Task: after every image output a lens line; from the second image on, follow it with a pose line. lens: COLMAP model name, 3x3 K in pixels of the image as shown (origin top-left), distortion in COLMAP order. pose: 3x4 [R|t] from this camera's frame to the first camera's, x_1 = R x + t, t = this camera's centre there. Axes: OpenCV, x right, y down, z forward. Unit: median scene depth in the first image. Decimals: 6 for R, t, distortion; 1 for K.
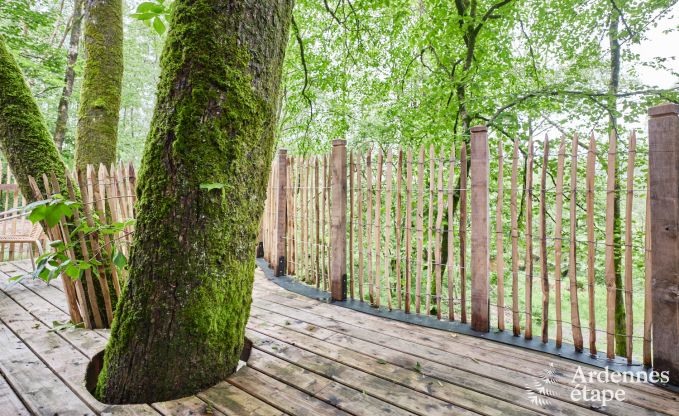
lens RADIAL K [[384.6, 0, 277.2], [0, 384.6, 206.3], [0, 0, 1]] dist [0.000398, -0.003219]
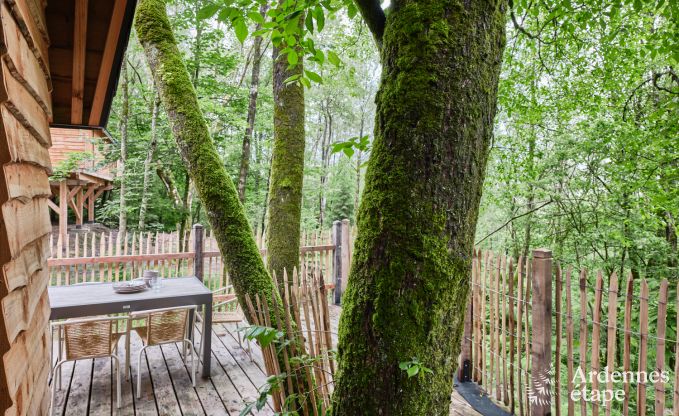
lens RADIAL K [[384.6, 0, 277.2], [0, 384.6, 206.3], [0, 0, 1]] dist [0.000398, -0.003219]
pose [[0.918173, 0.012291, -0.395990, -0.080266], [-0.012819, 0.999917, 0.001313, -0.422853], [0.395973, 0.003870, 0.918254, -0.104867]]
